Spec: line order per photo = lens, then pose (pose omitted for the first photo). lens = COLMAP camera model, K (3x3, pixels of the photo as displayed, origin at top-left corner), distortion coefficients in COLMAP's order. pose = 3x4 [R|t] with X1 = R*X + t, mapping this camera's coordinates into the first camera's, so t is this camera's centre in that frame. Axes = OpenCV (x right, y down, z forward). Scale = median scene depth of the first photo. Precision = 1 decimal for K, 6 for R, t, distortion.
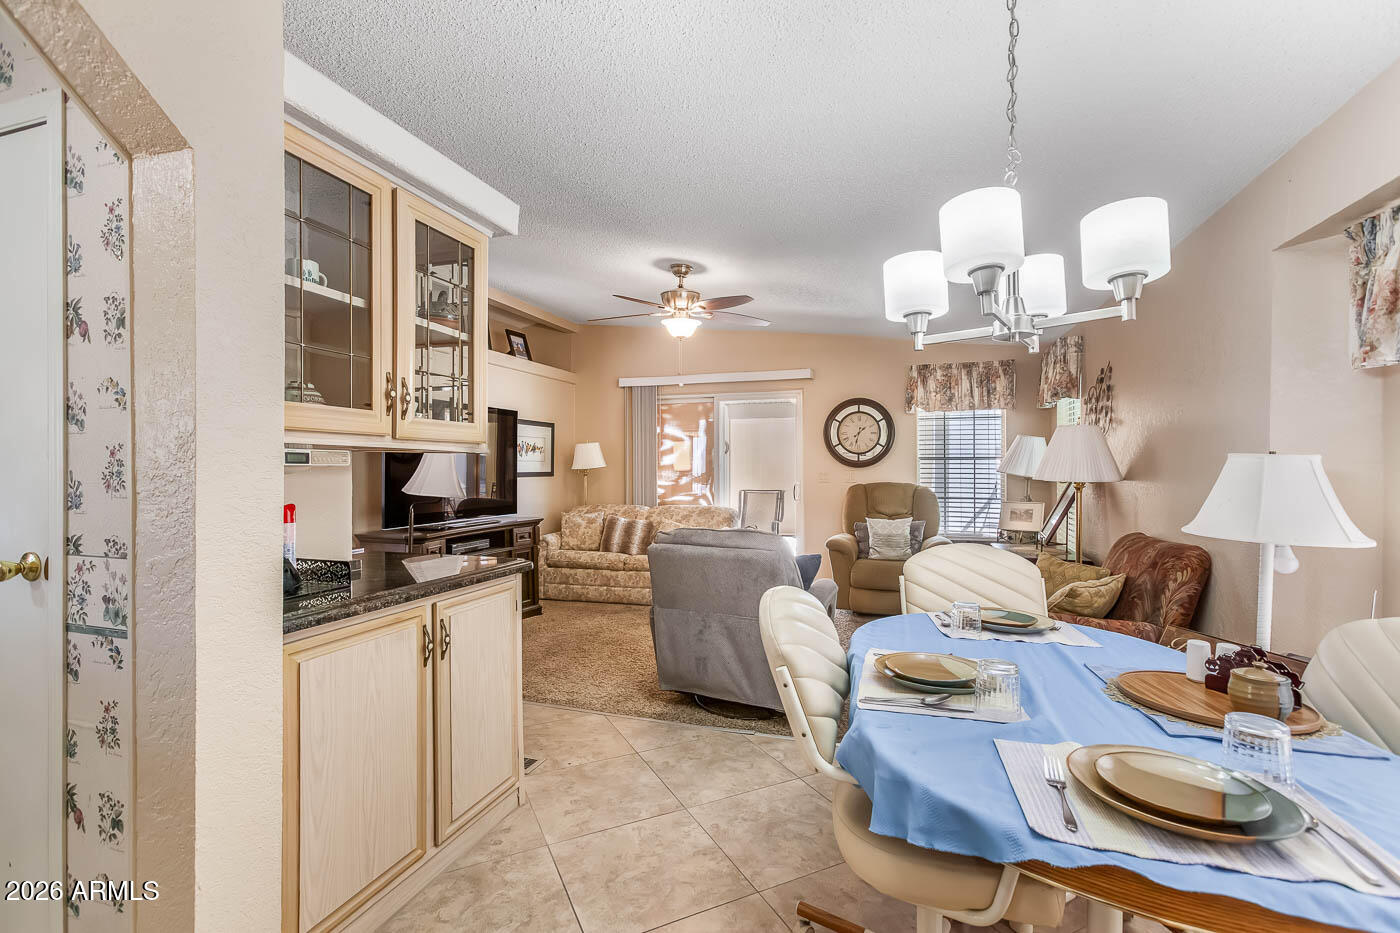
lens RADIAL K [[640.3, 0, 693.2], [0, 640.3, 467.3], [0, 0, 1]] dist [0.003327, 0.000920]
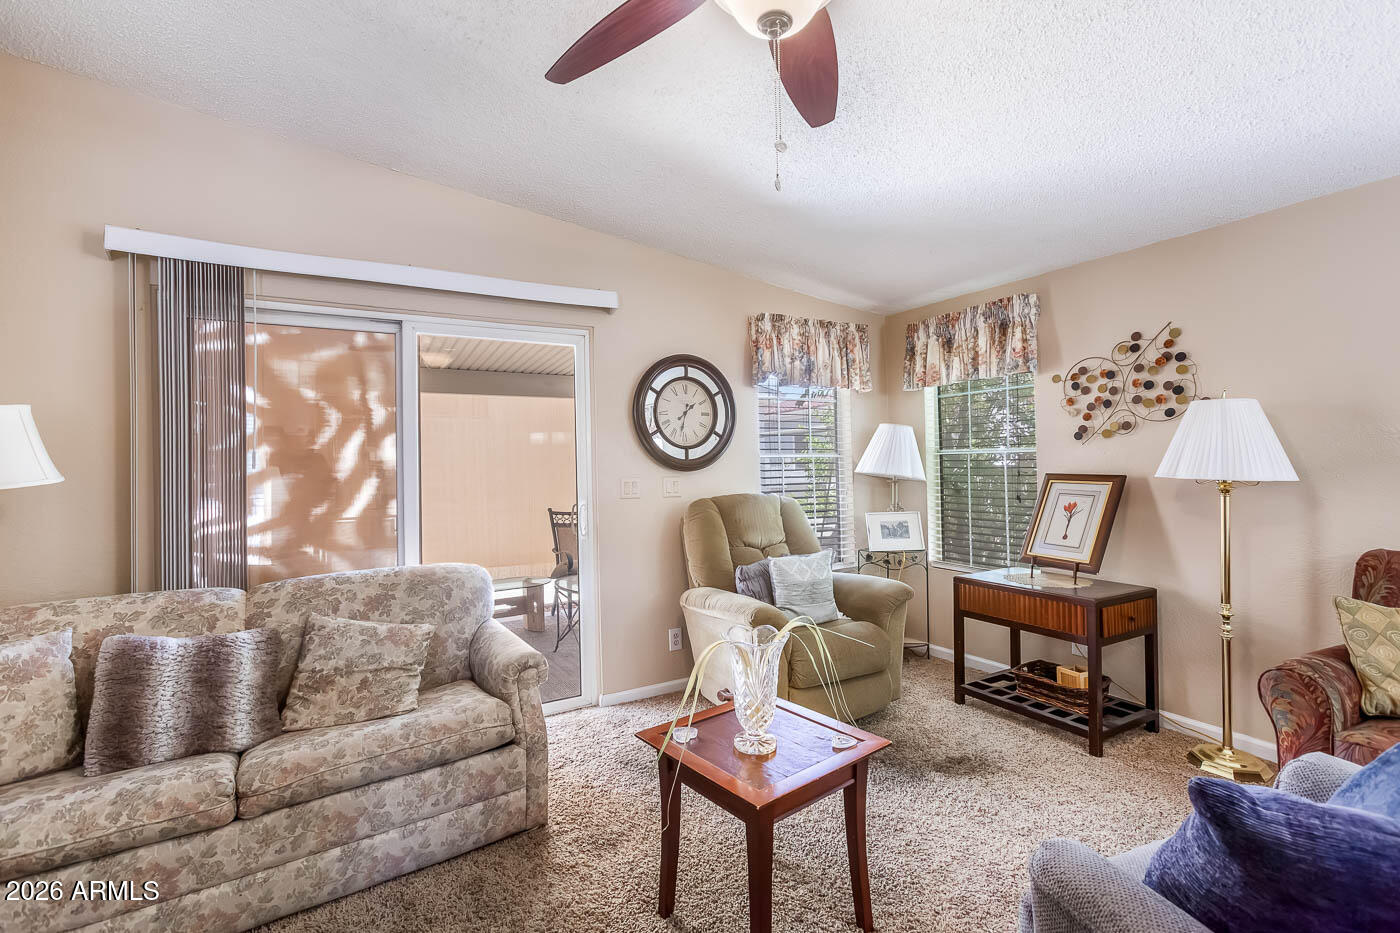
lens RADIAL K [[640.3, 0, 707.3], [0, 640.3, 457.7], [0, 0, 1]] dist [0.003327, 0.000920]
pose [[0.656966, -0.001401, 0.753919, -0.180921], [0.015757, 0.999805, -0.011872, -0.004330], [-0.753755, 0.019679, 0.656860, 0.592095]]
